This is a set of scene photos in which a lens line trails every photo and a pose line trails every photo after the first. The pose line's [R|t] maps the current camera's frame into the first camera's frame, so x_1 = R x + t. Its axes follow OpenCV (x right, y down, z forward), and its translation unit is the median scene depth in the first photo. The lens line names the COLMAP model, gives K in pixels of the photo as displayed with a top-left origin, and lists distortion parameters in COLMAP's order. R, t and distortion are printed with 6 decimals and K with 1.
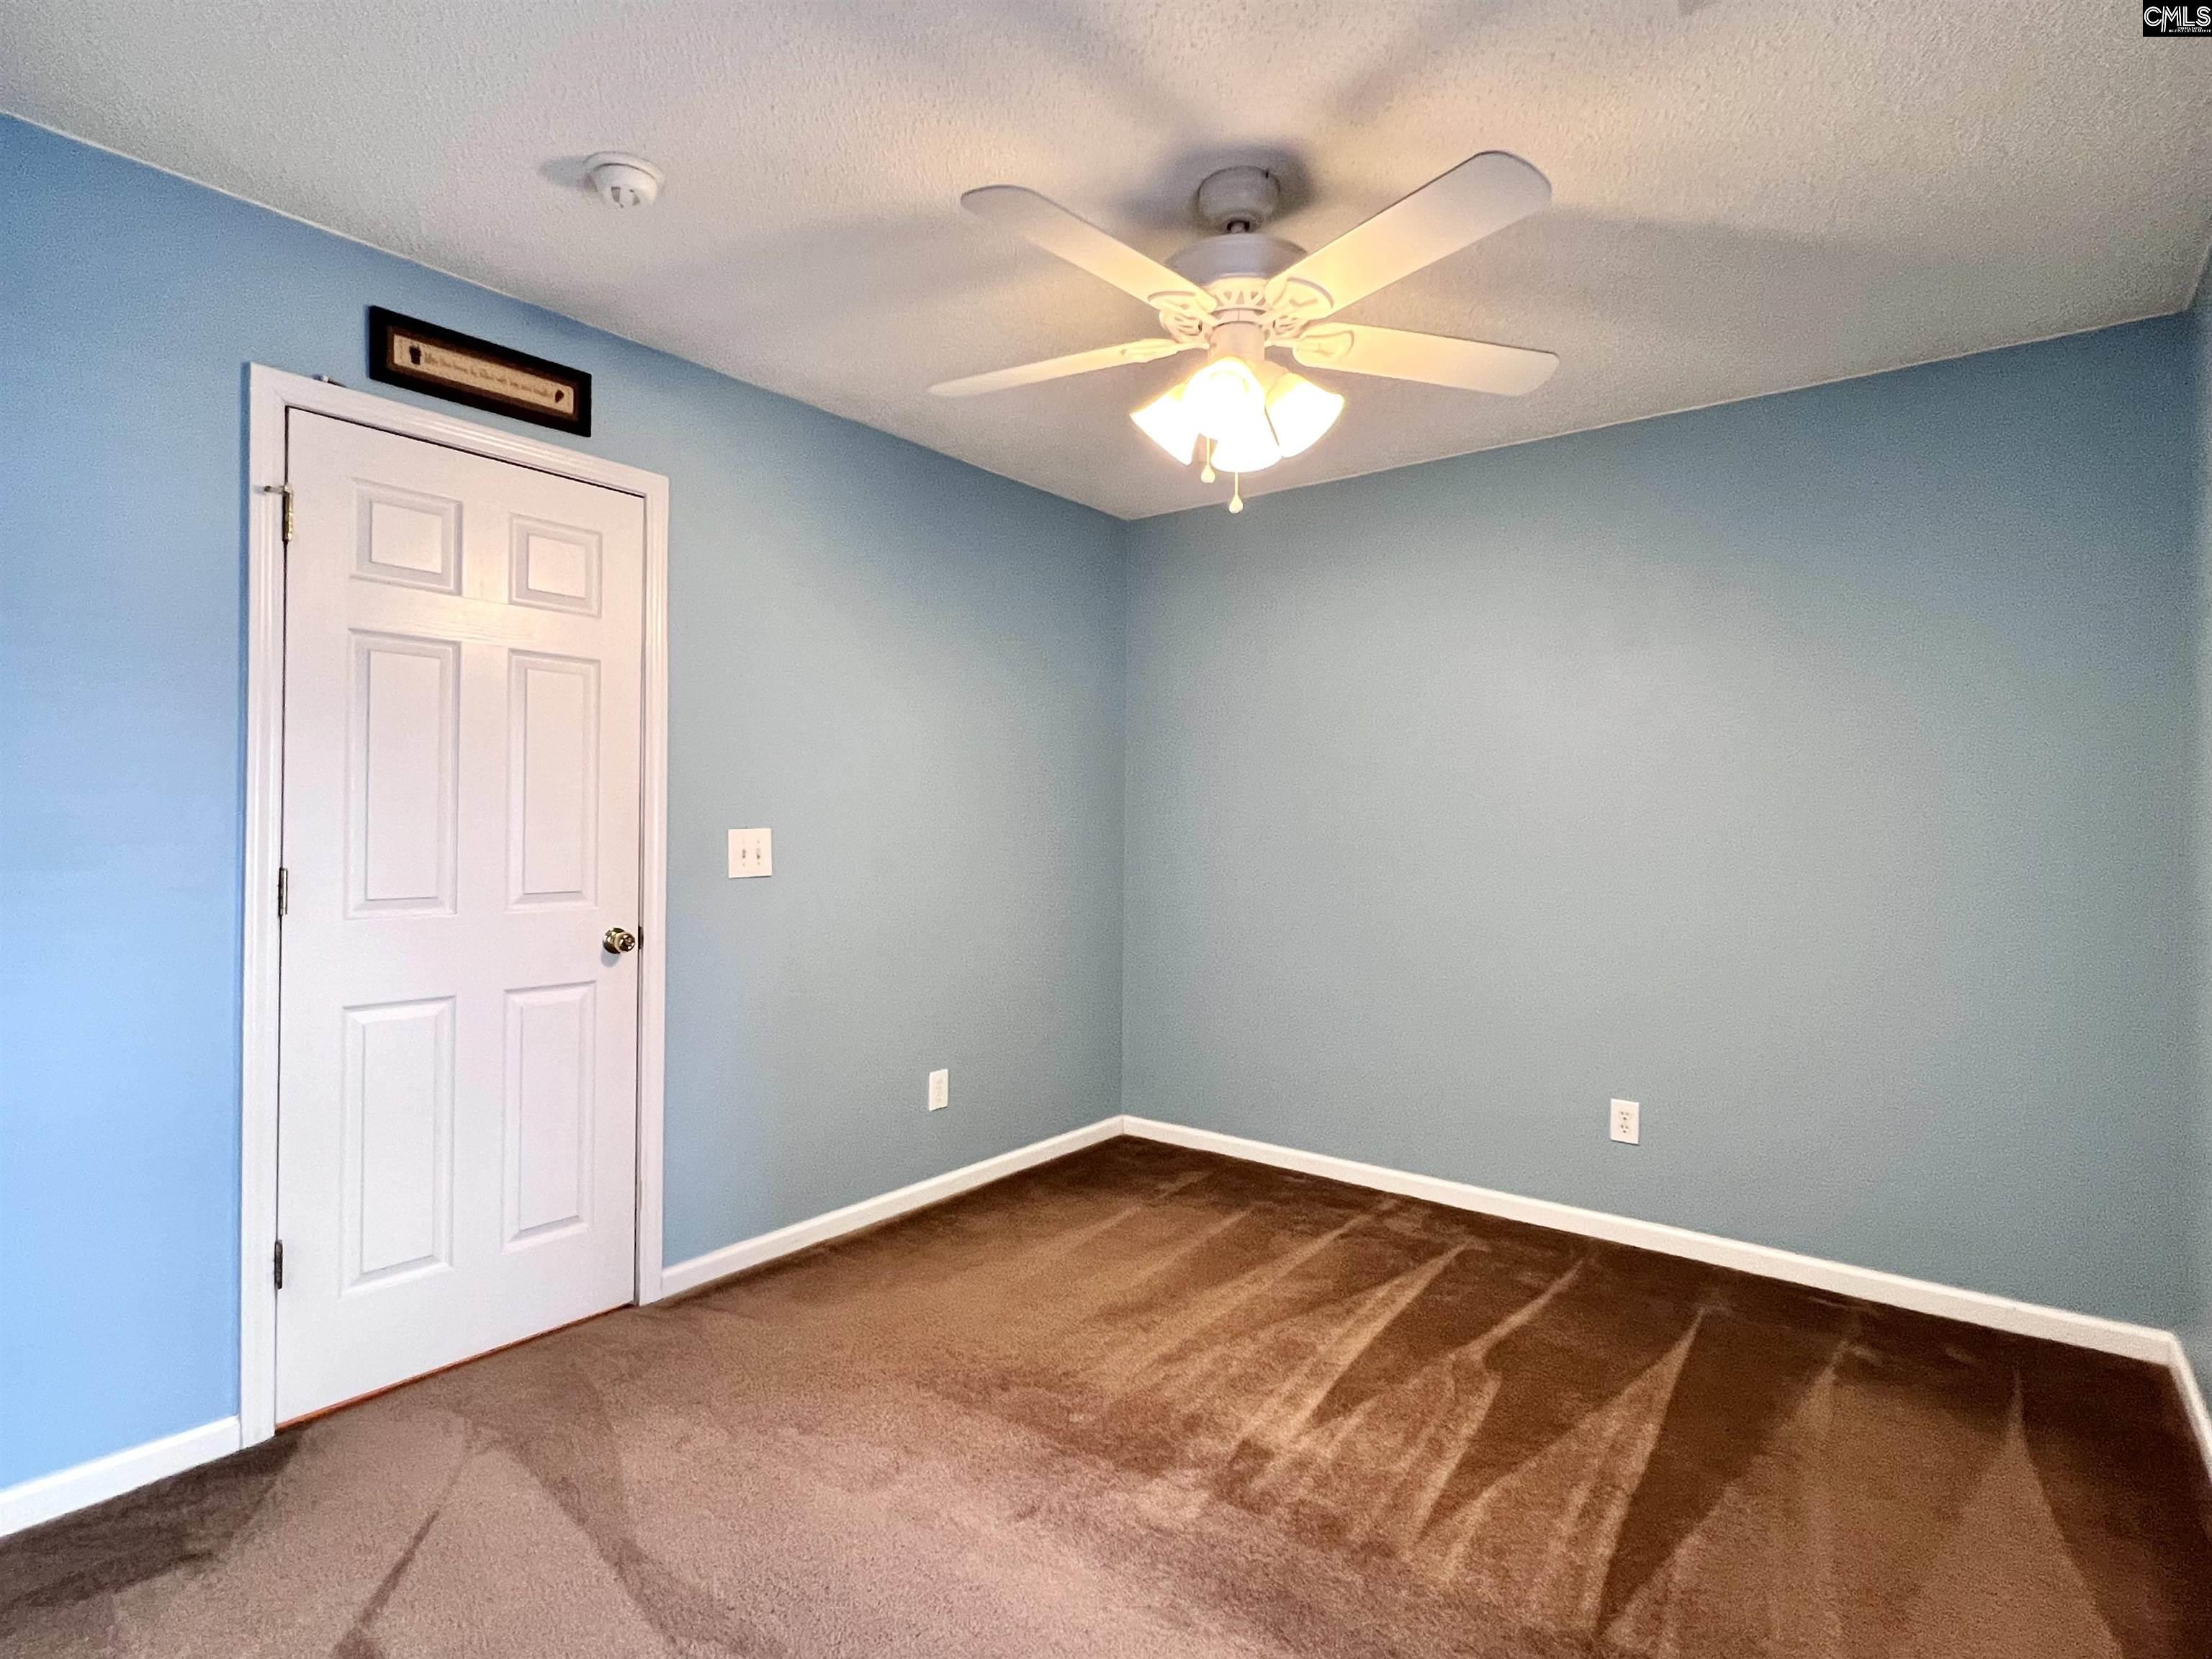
lens RADIAL K [[1129.7, 0, 1153.7], [0, 1129.7, 821.7], [0, 0, 1]] dist [-0.002584, -0.000330]
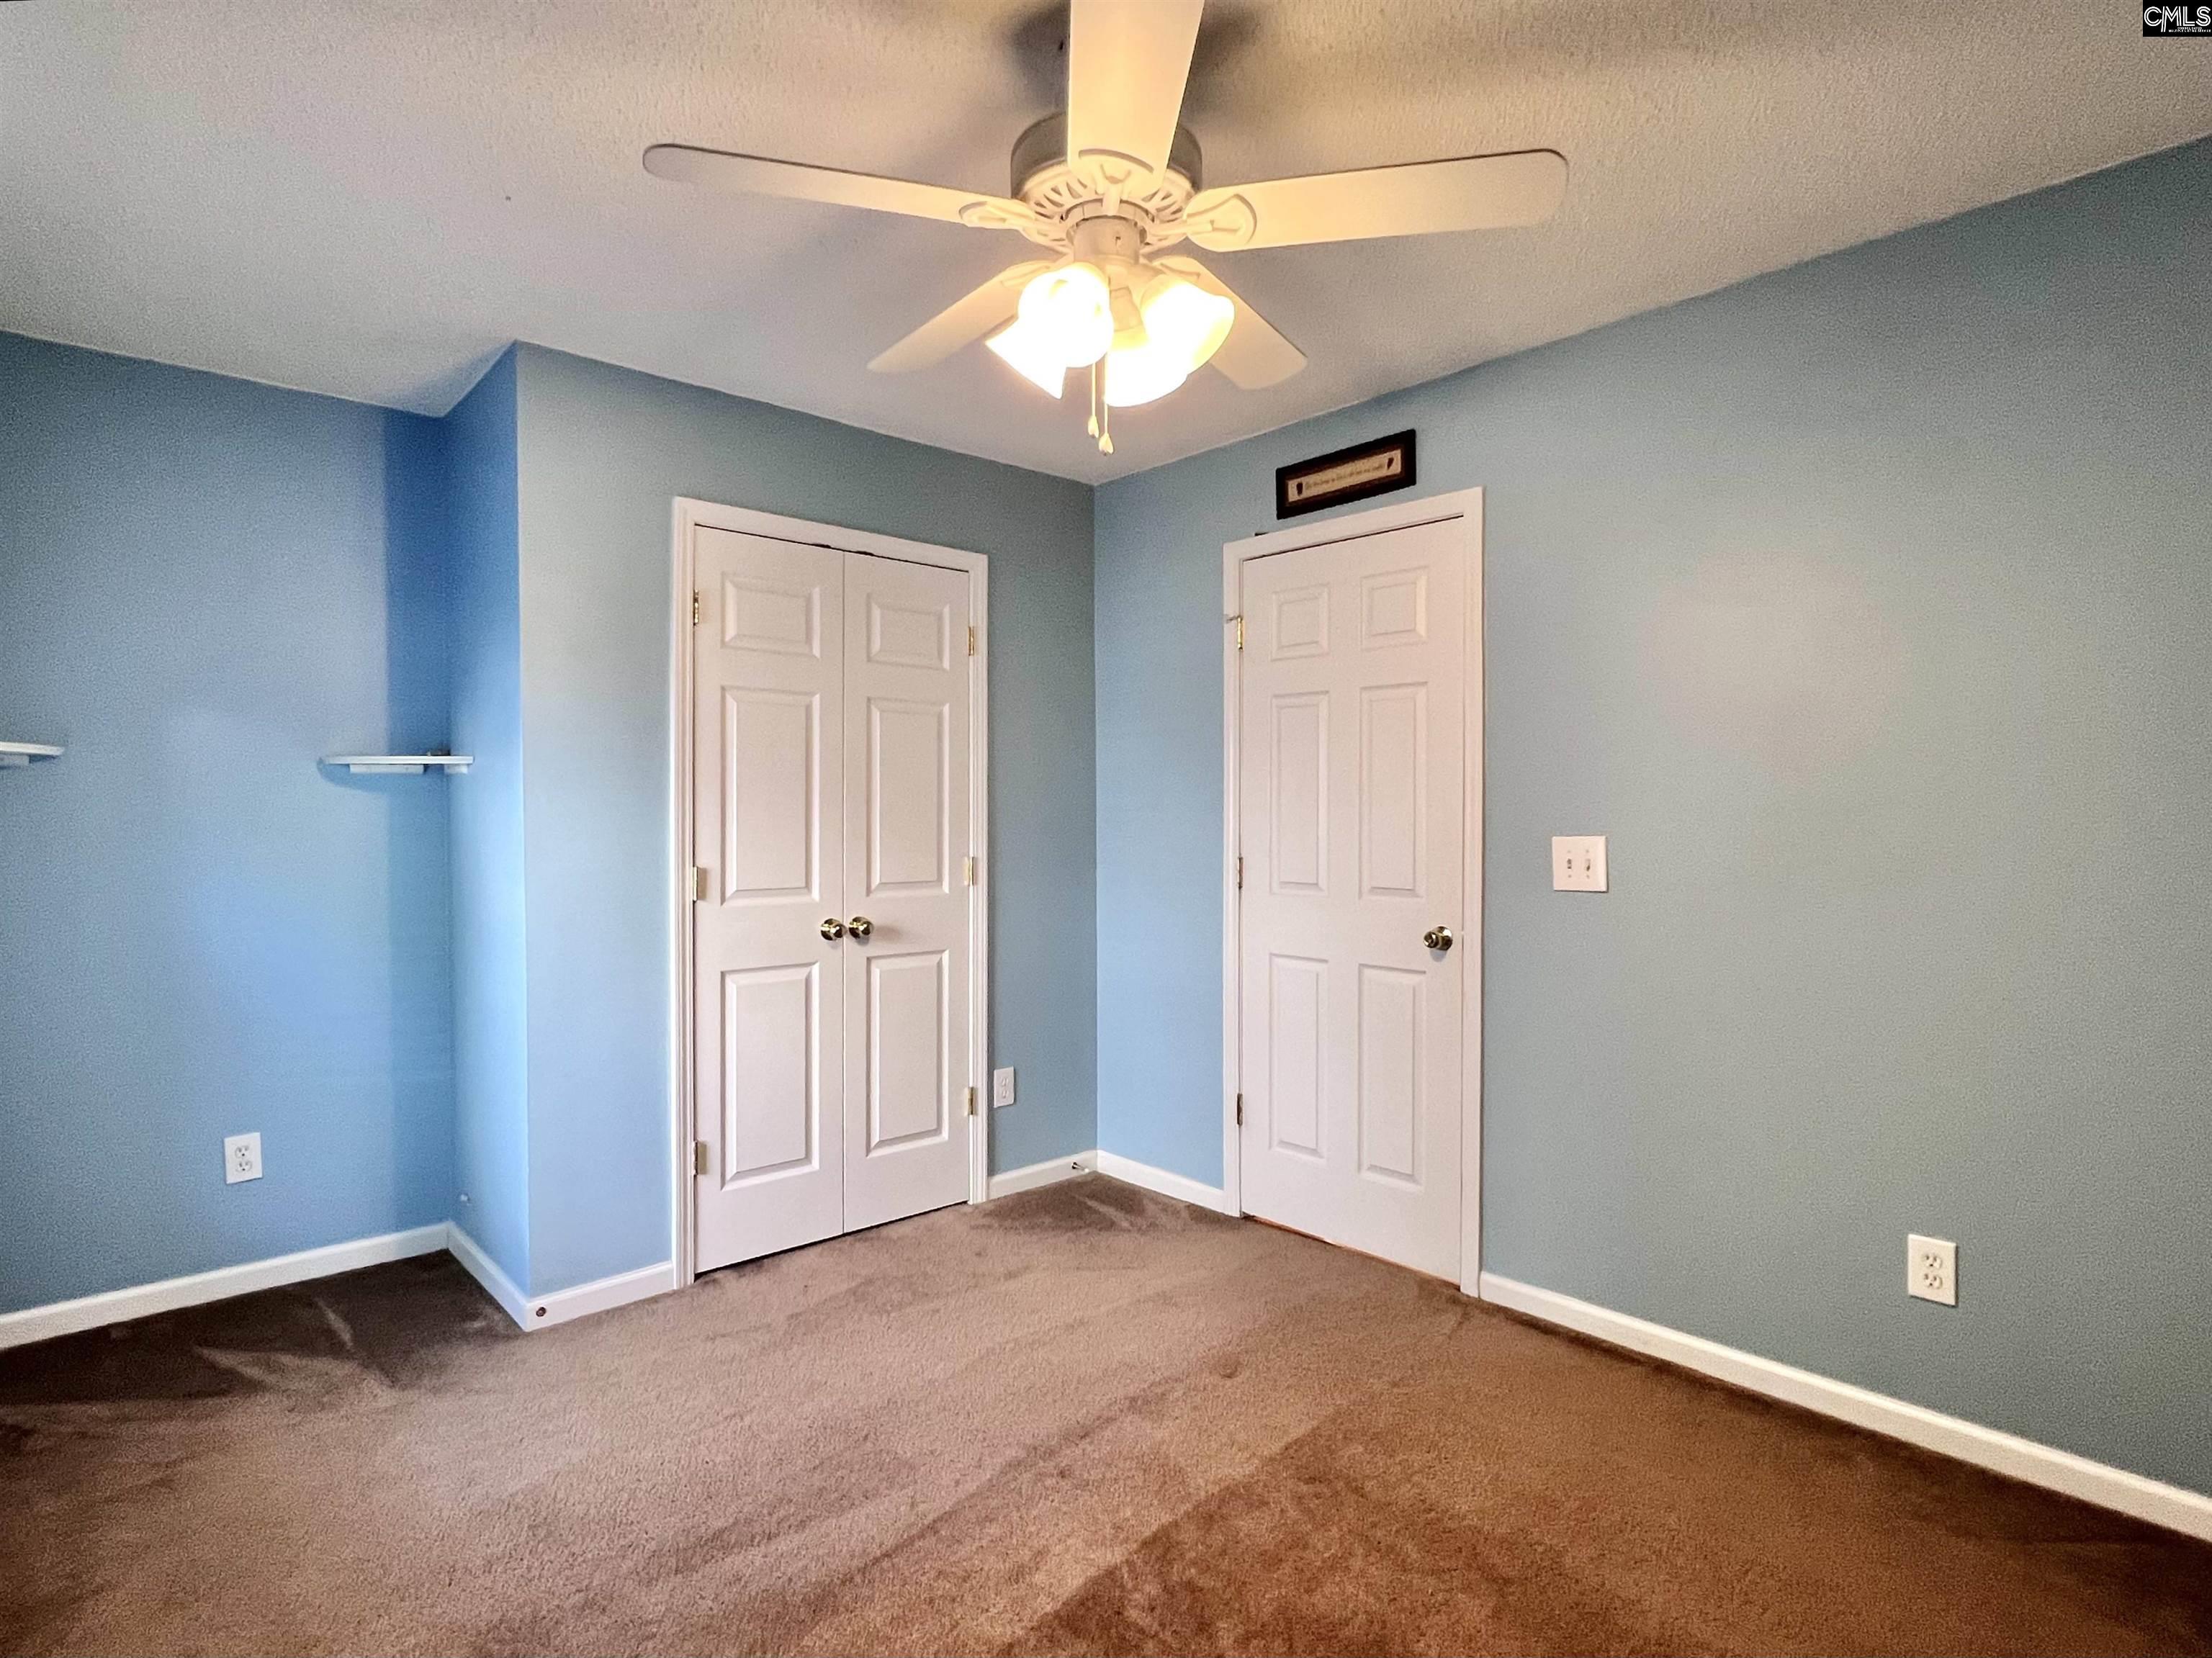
lens RADIAL K [[1162.5, 0, 1096.3], [0, 1162.5, 831.1], [0, 0, 1]] dist [0.001698, 0.000581]
pose [[-0.198295, 0.002796, -0.980138, 0.774300], [0.001054, 0.999996, 0.002639, -0.000665], [0.980142, -0.000510, -0.198297, 1.026899]]
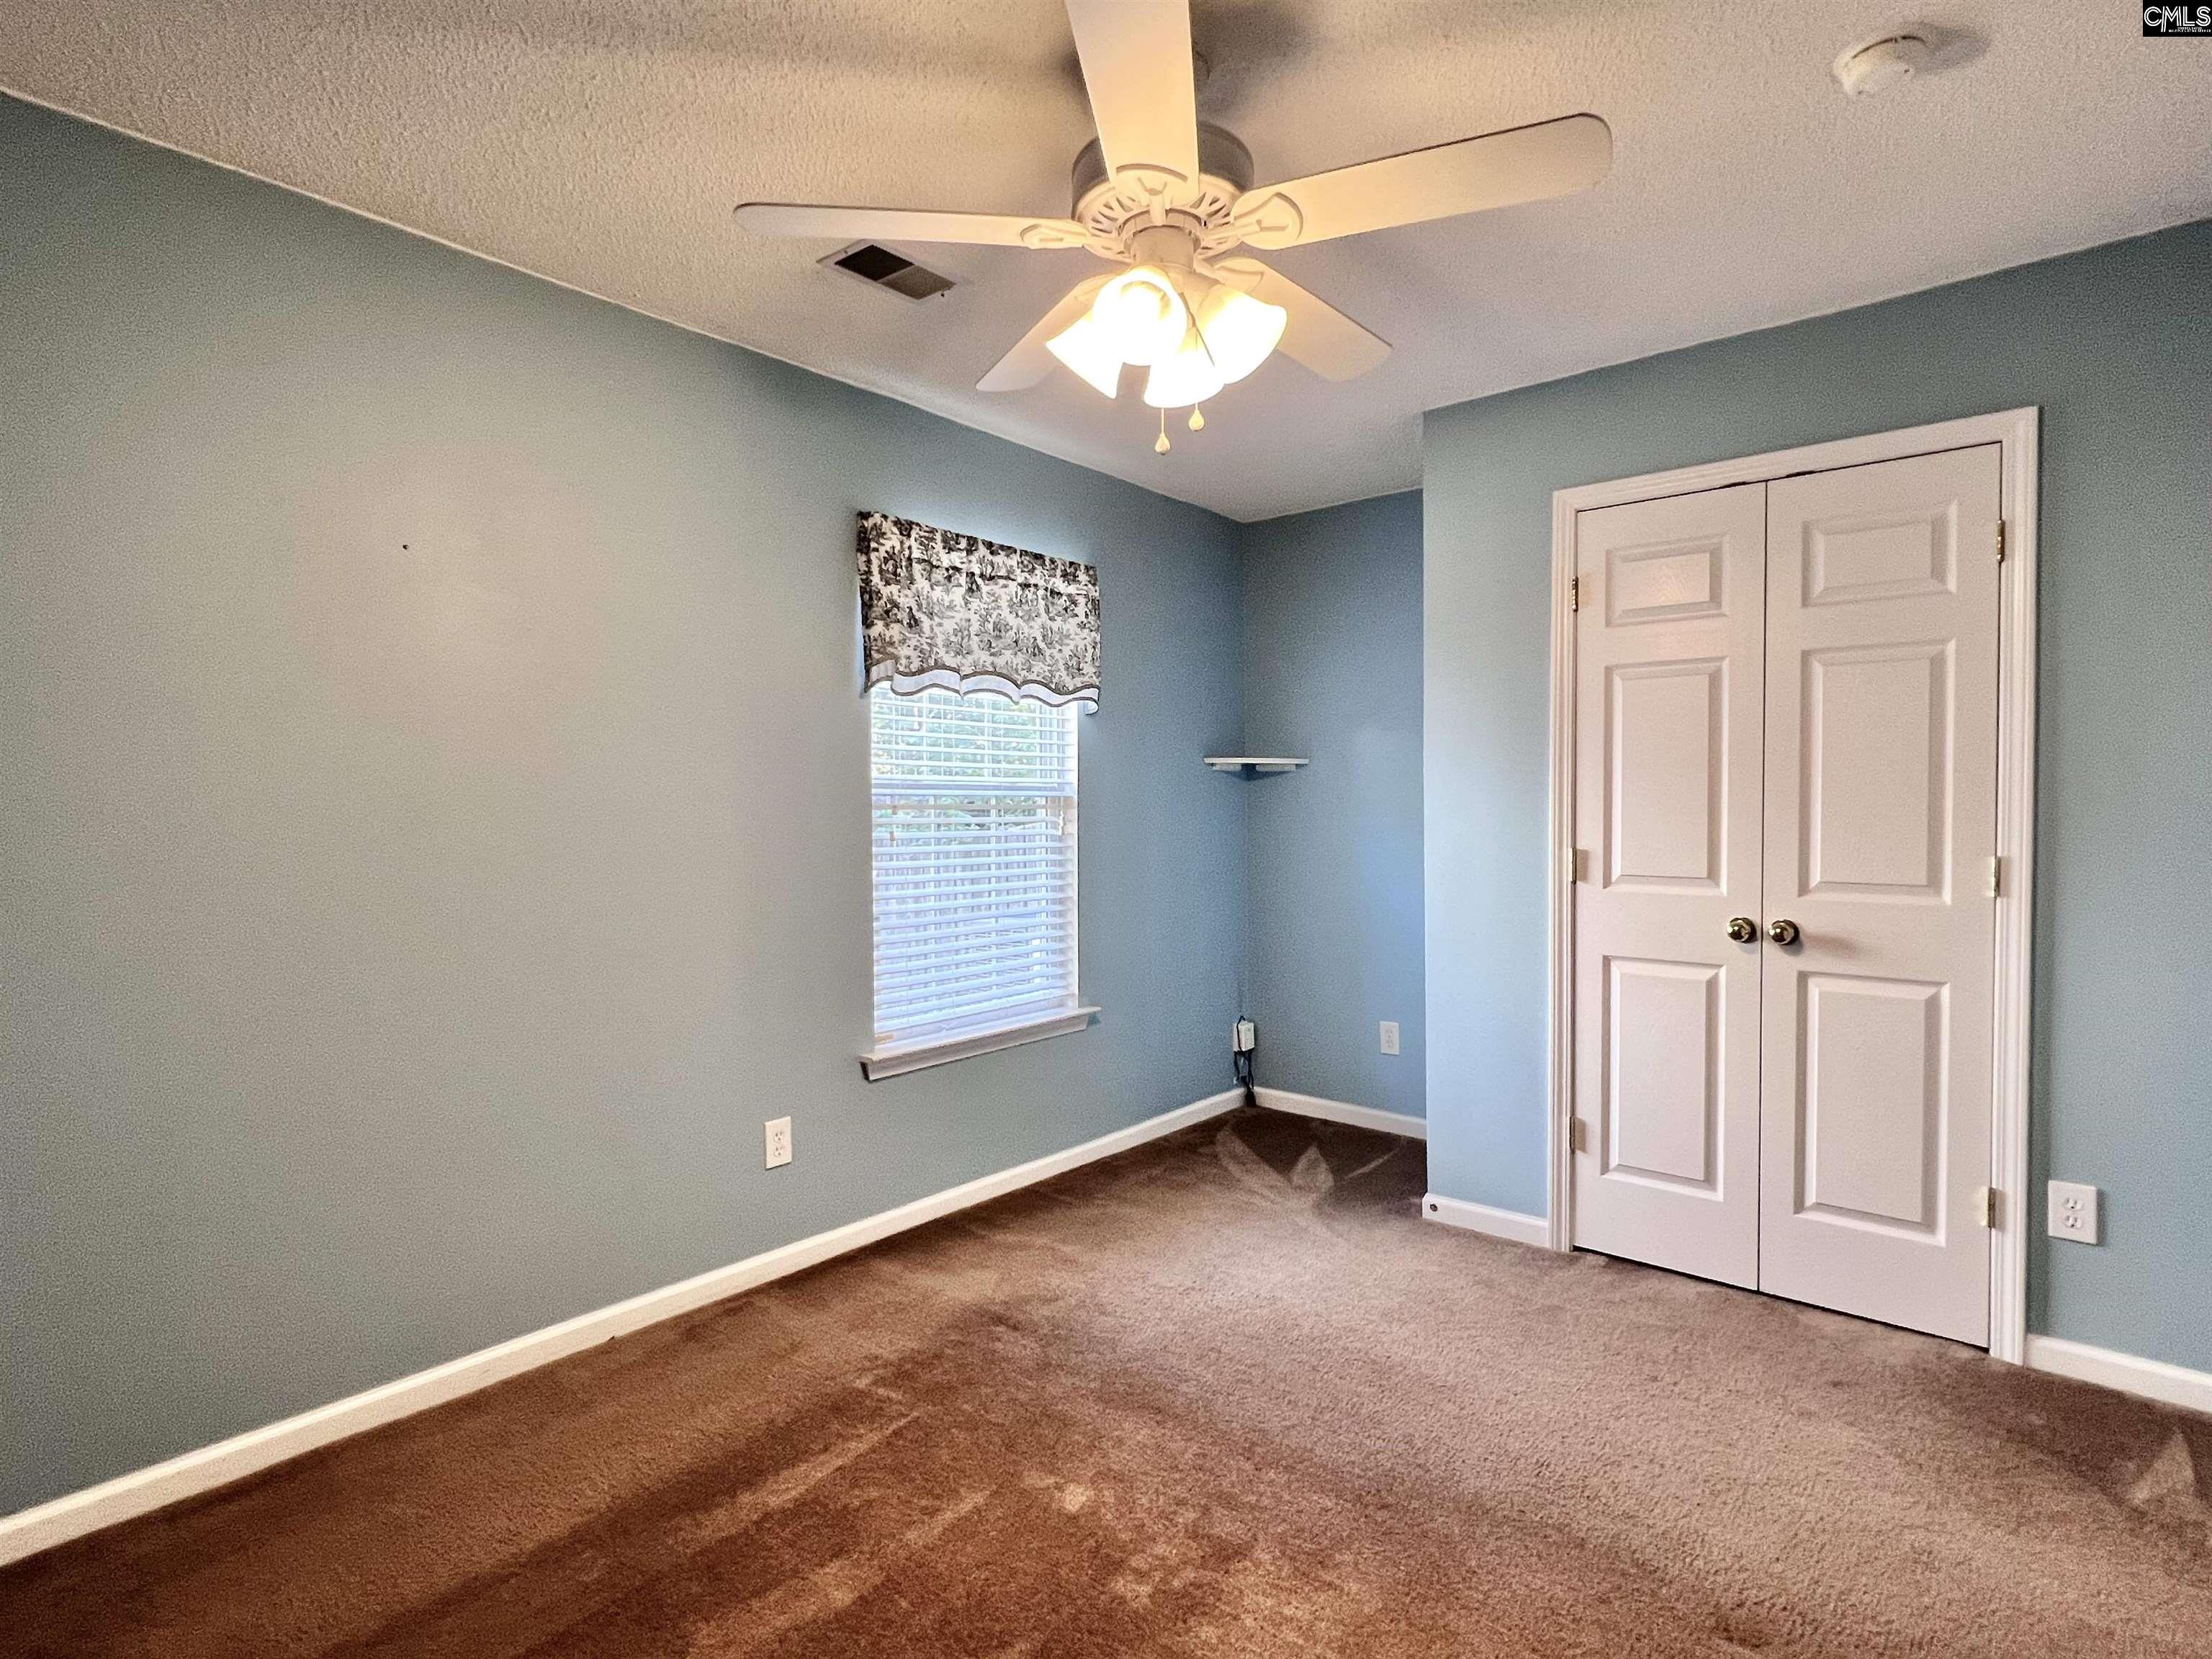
lens RADIAL K [[1116.5, 0, 1103.6], [0, 1116.5, 829.1], [0, 0, 1]] dist [-0.002379, 0.000513]
pose [[-0.997404, -0.008796, 0.071468, 0.043359], [-0.007345, 0.999762, 0.020542, -0.001841], [-0.071631, 0.019964, -0.997231, 1.630117]]
